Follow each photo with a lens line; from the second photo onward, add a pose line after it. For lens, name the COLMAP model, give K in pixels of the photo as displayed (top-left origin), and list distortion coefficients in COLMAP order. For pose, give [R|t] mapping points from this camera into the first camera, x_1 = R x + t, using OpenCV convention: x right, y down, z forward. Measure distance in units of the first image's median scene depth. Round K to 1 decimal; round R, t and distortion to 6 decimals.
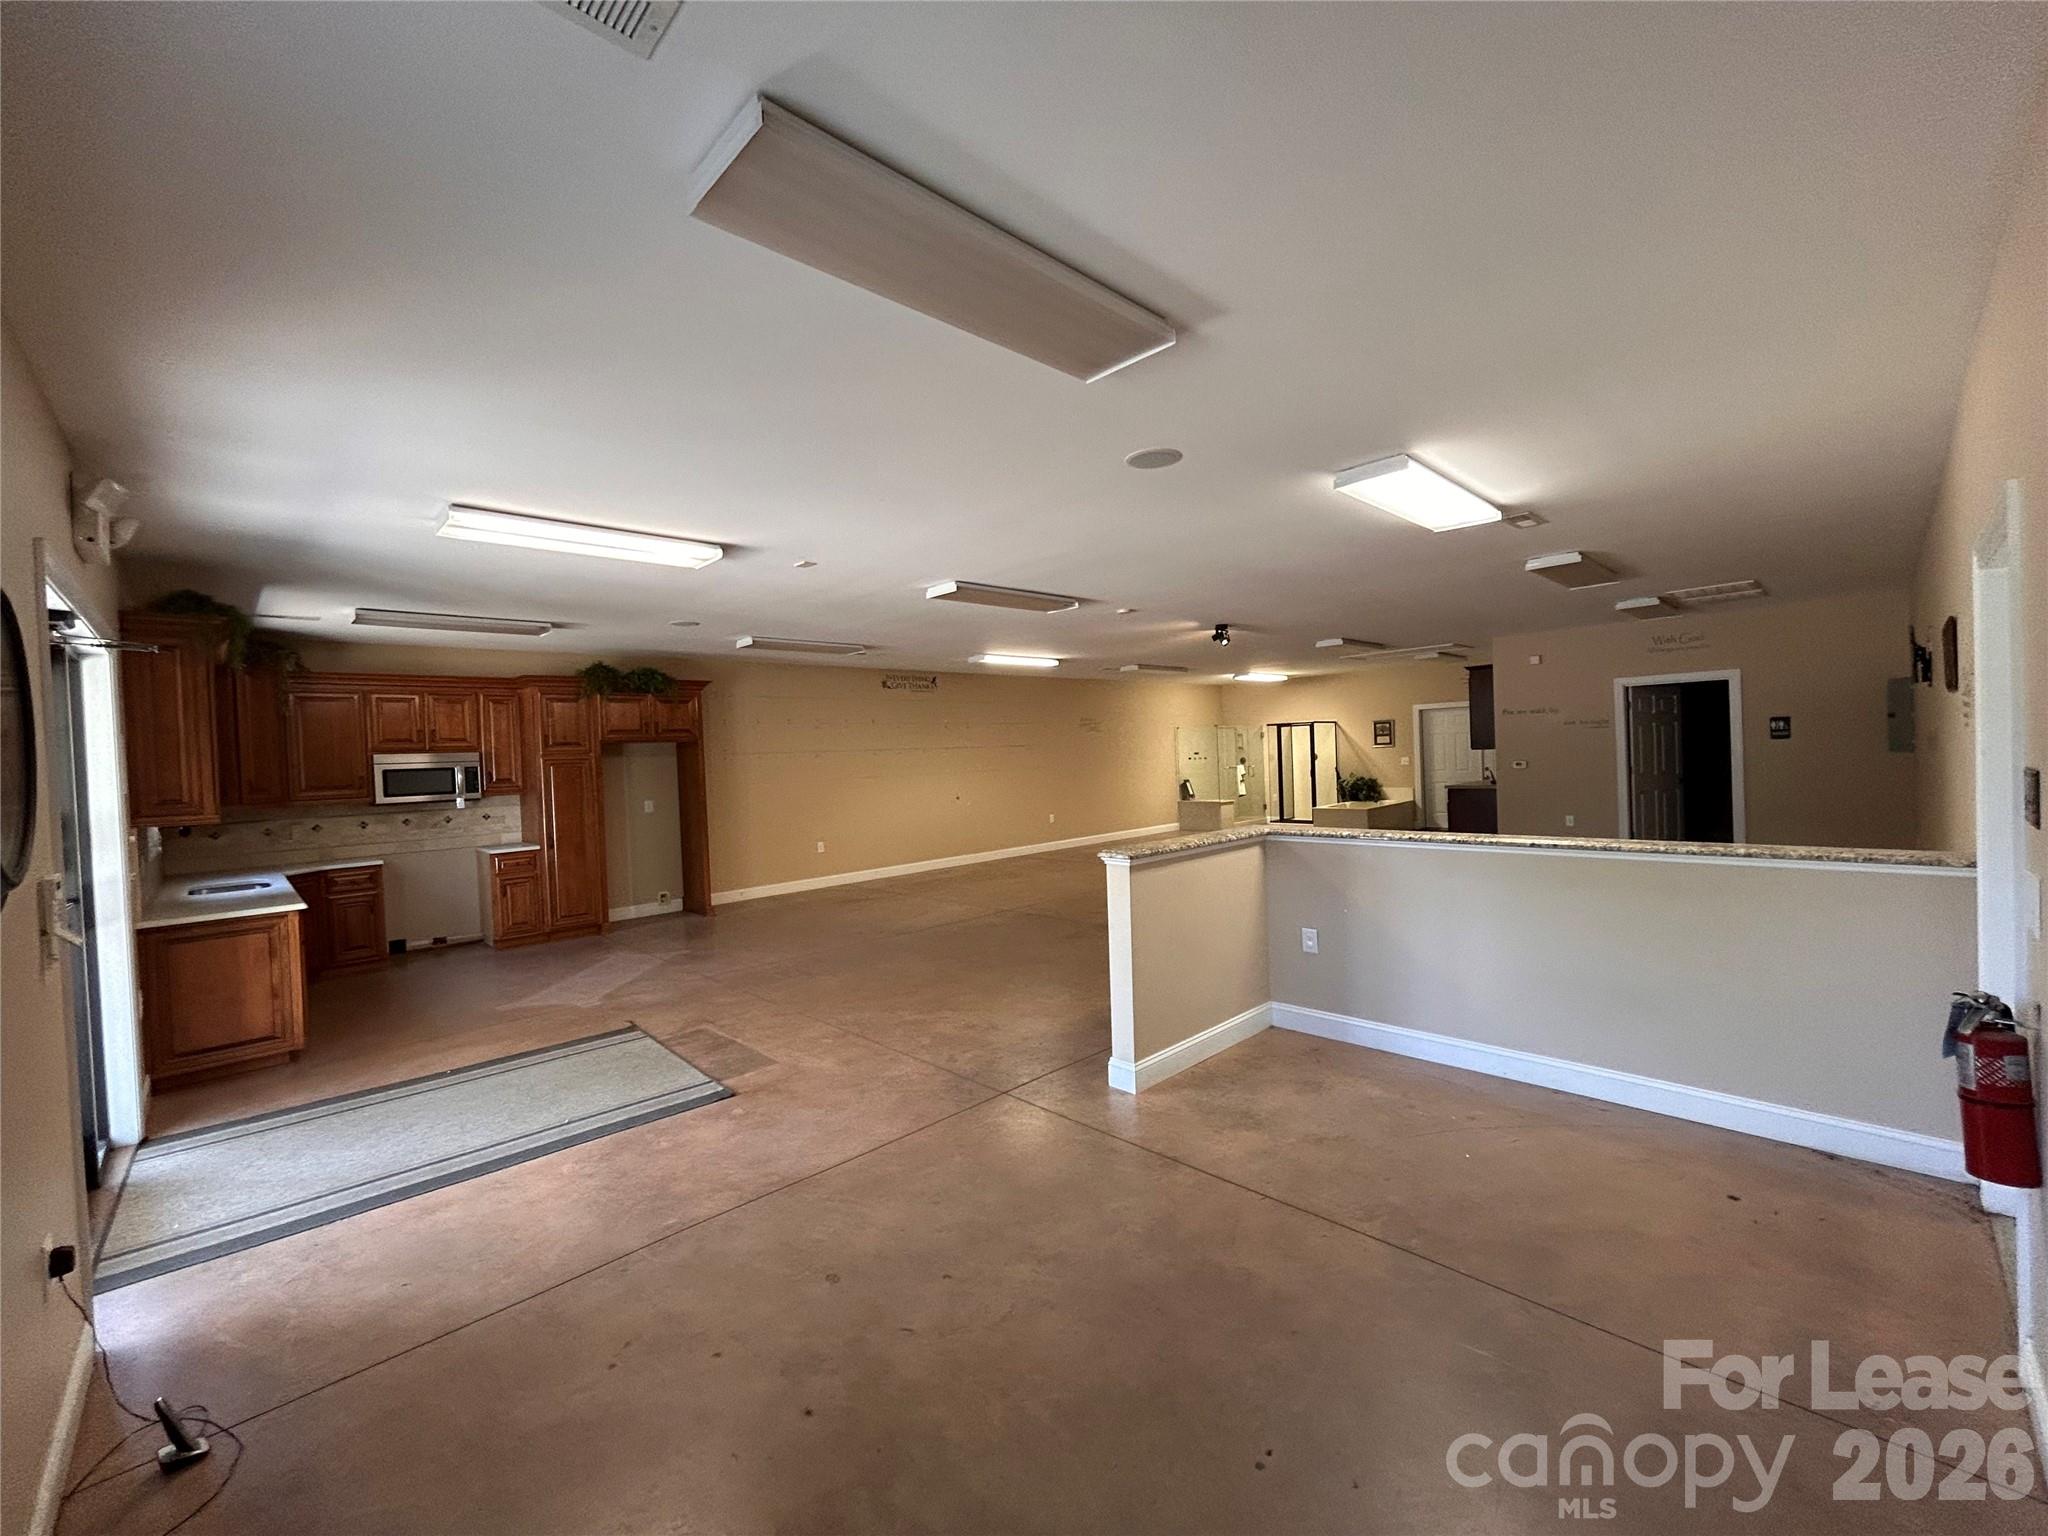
lens RADIAL K [[828.0, 0, 1029.9], [0, 828.0, 765.0], [0, 0, 1]] dist [0.000828, 0.000270]
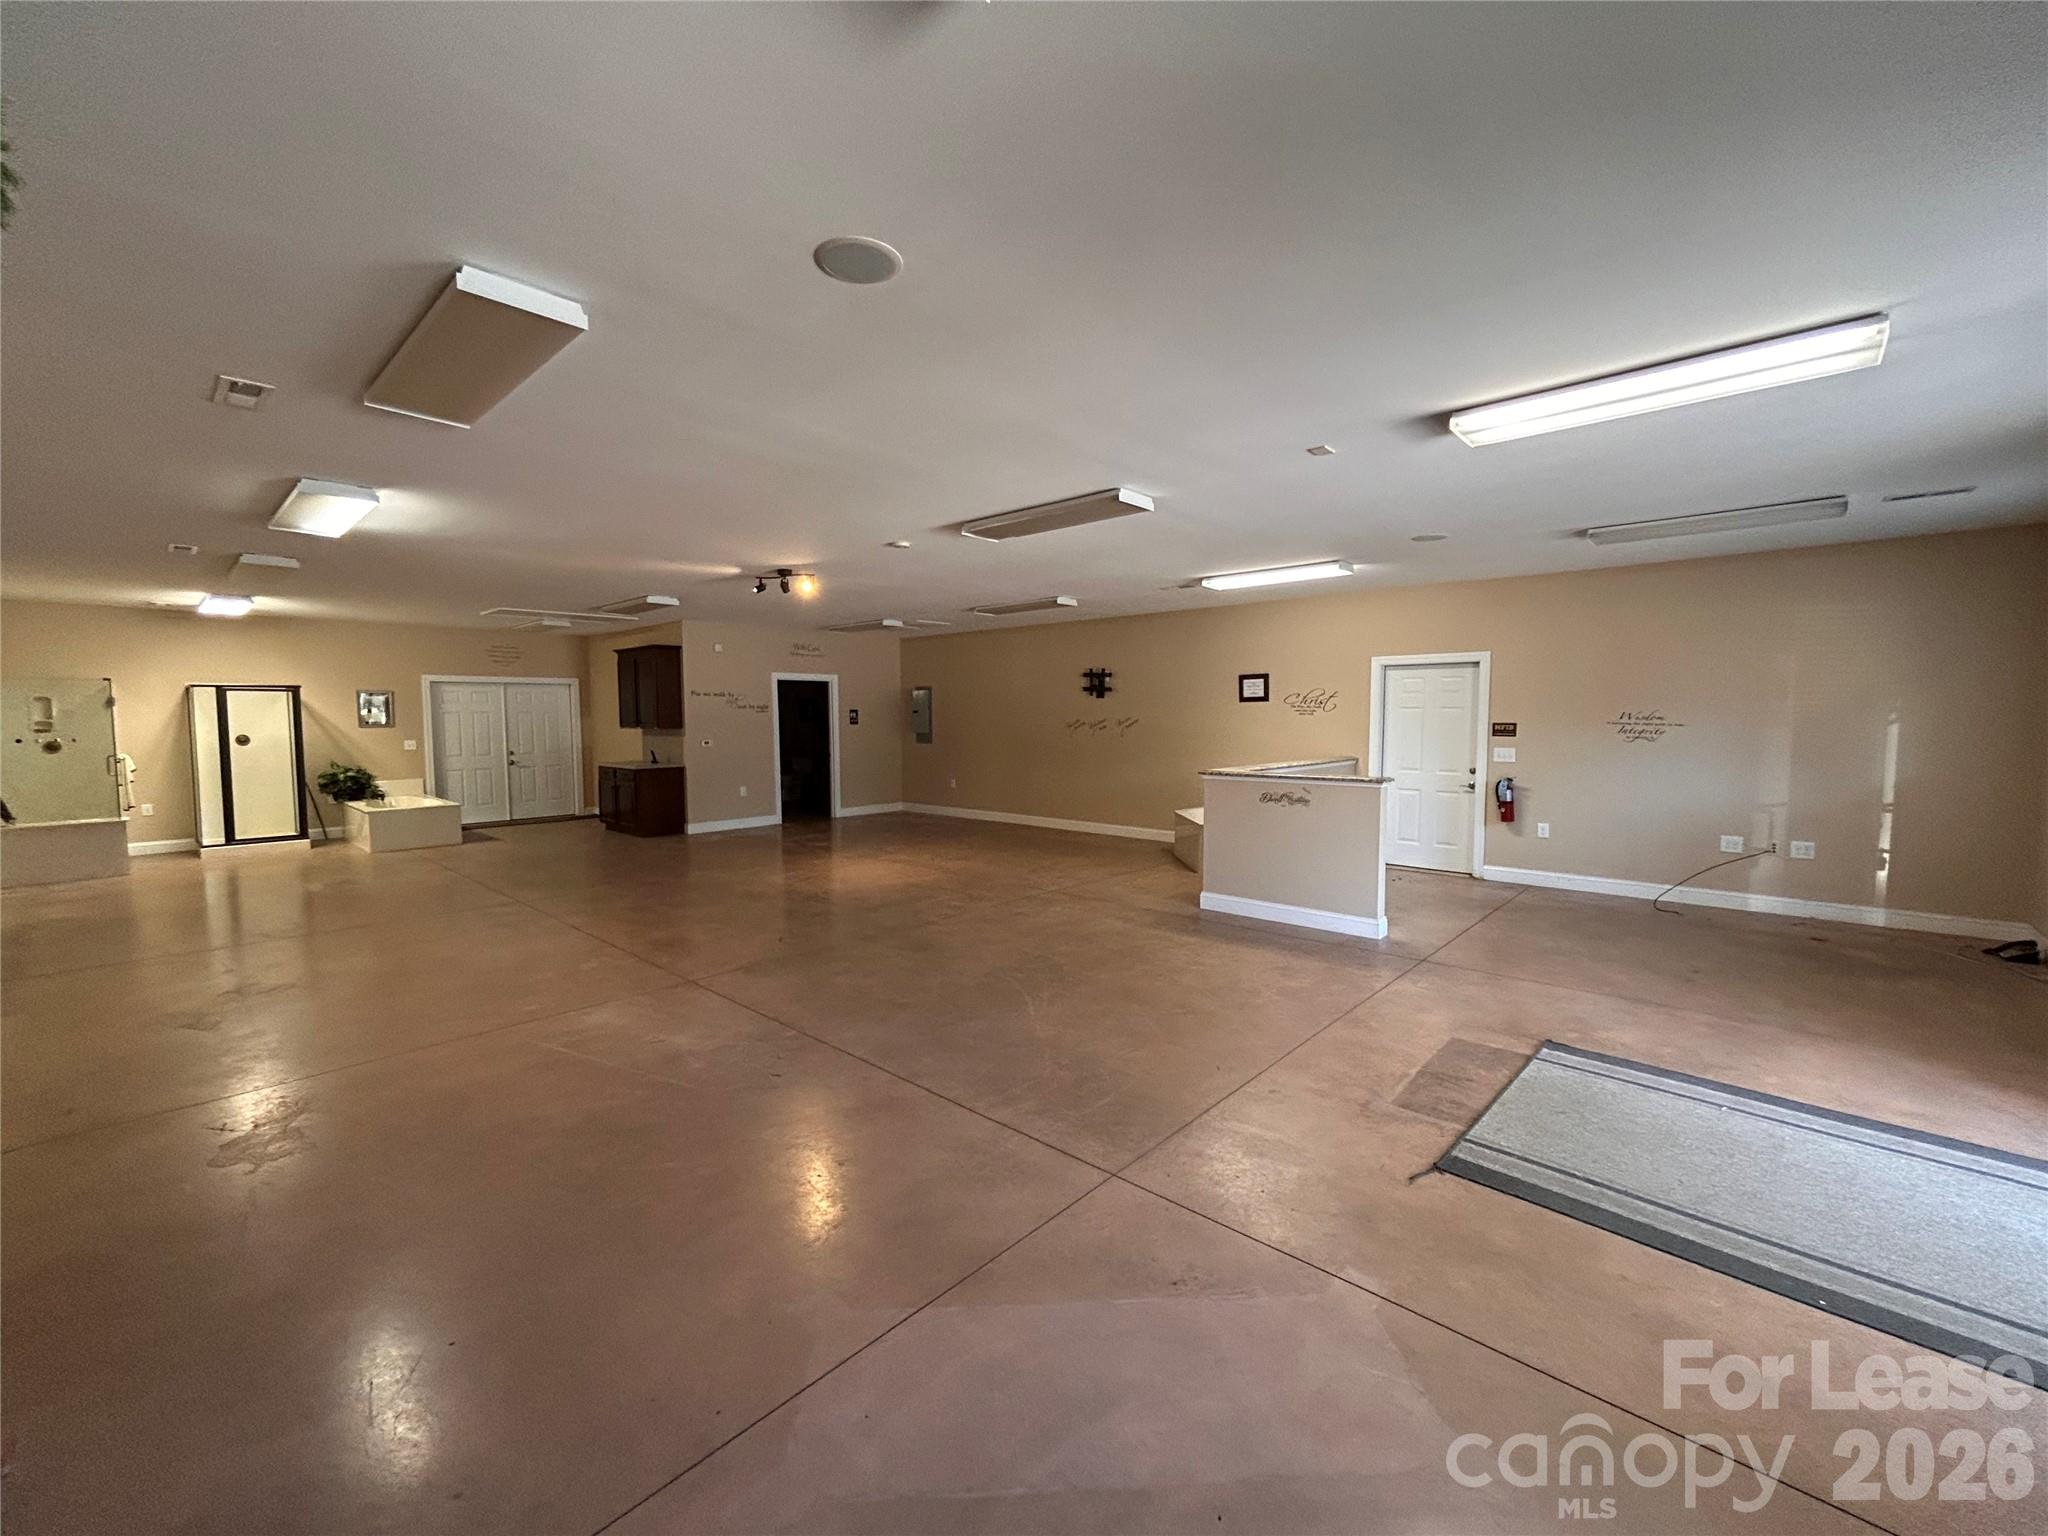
lens RADIAL K [[828.0, 0, 1030.3], [0, 828.0, 769.3], [0, 0, 1]] dist [0.000828, 0.000270]
pose [[-0.057819, -0.024683, 0.998022, -1.055967], [0.022741, 0.999402, 0.026035, 0.030744], [-0.998068, 0.024202, -0.057223, 1.357820]]
